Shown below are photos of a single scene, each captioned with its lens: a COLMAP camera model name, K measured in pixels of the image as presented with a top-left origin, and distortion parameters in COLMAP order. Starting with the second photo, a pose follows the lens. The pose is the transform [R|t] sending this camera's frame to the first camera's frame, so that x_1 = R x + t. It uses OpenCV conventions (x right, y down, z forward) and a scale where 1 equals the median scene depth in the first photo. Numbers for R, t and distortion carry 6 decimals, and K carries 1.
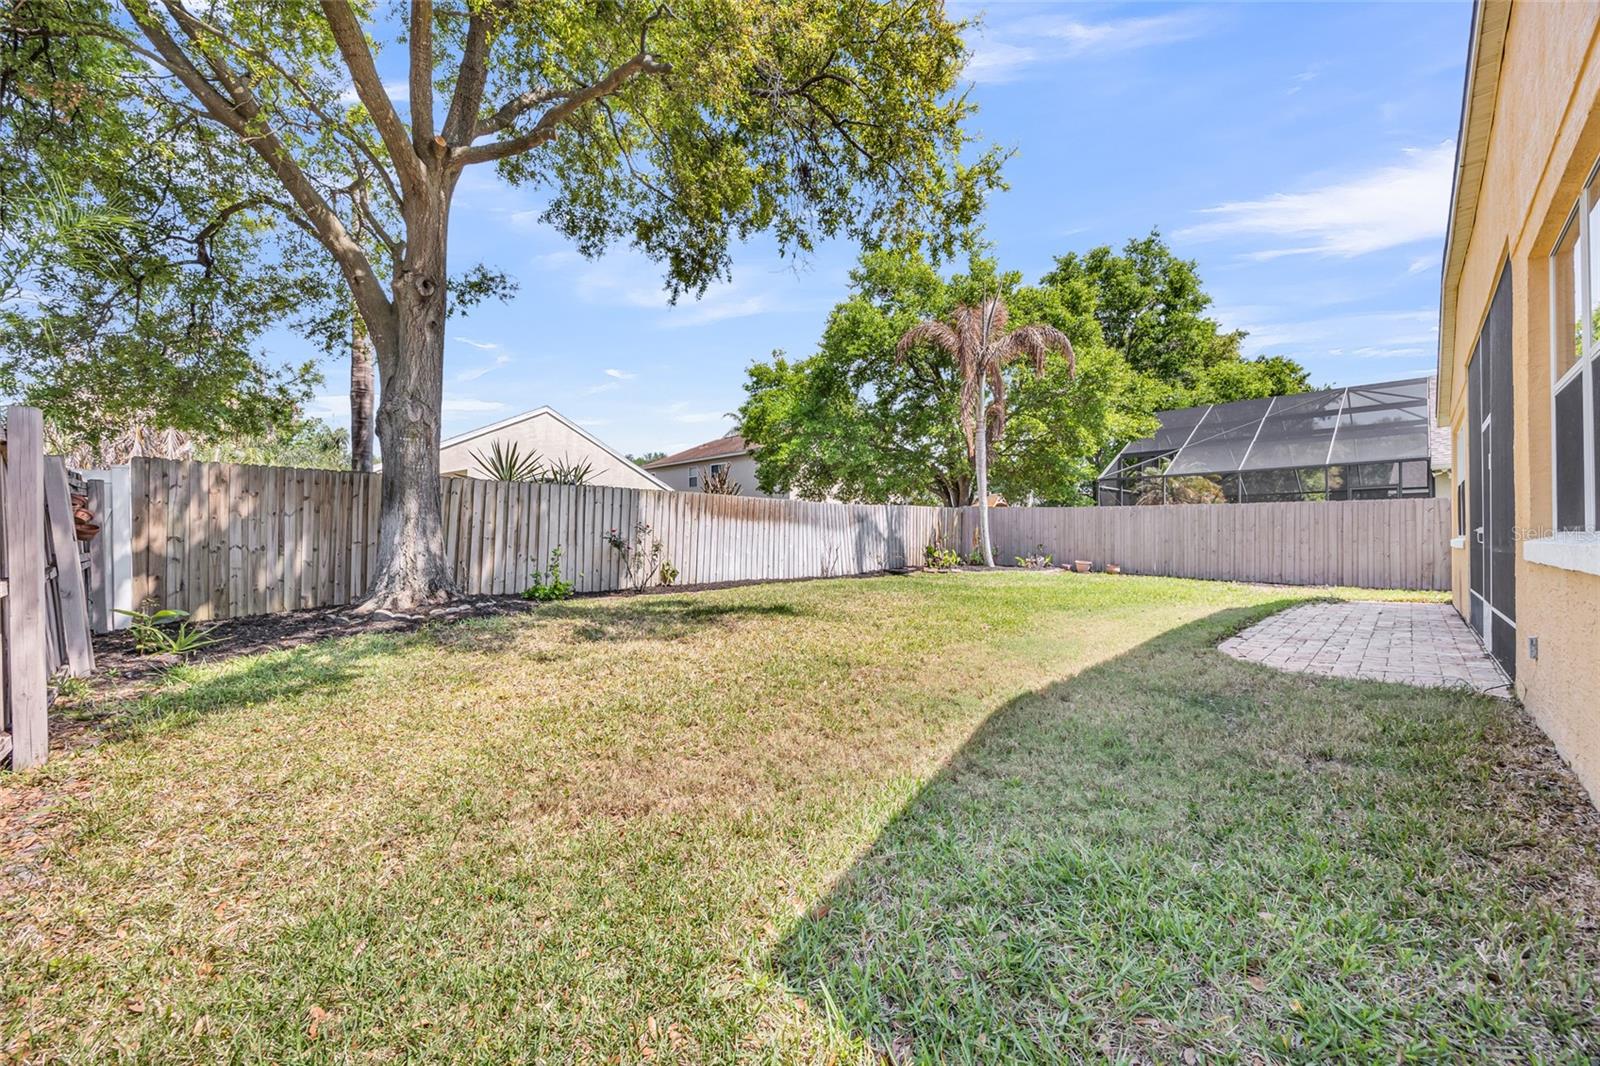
lens RADIAL K [[609.7, 0, 800.7], [0, 609.7, 528.1], [0, 0, 1]] dist [-0.000065, -0.000041]
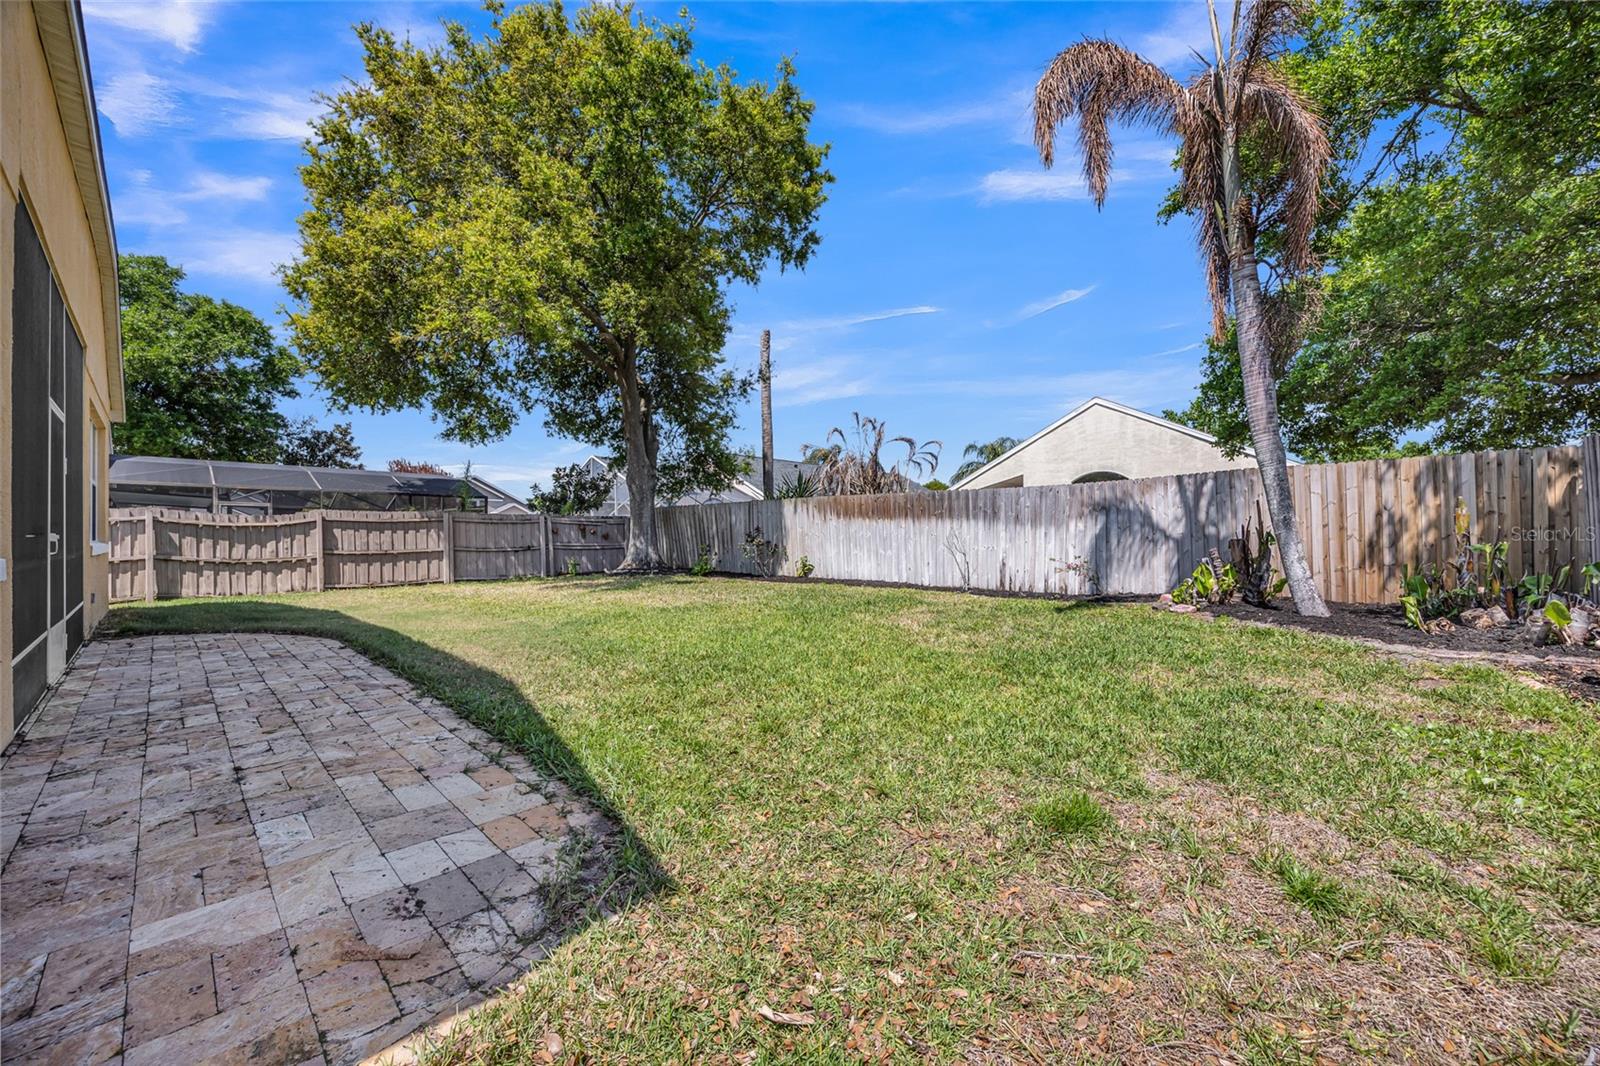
lens RADIAL K [[609.7, 0, 792.5], [0, 609.7, 526.7], [0, 0, 1]] dist [-0.000065, -0.000041]
pose [[0.012285, -0.017708, -0.999768, 0.884910], [0.020765, 0.999632, -0.017450, 0.014233], [0.999709, -0.020546, 0.012648, 0.871448]]
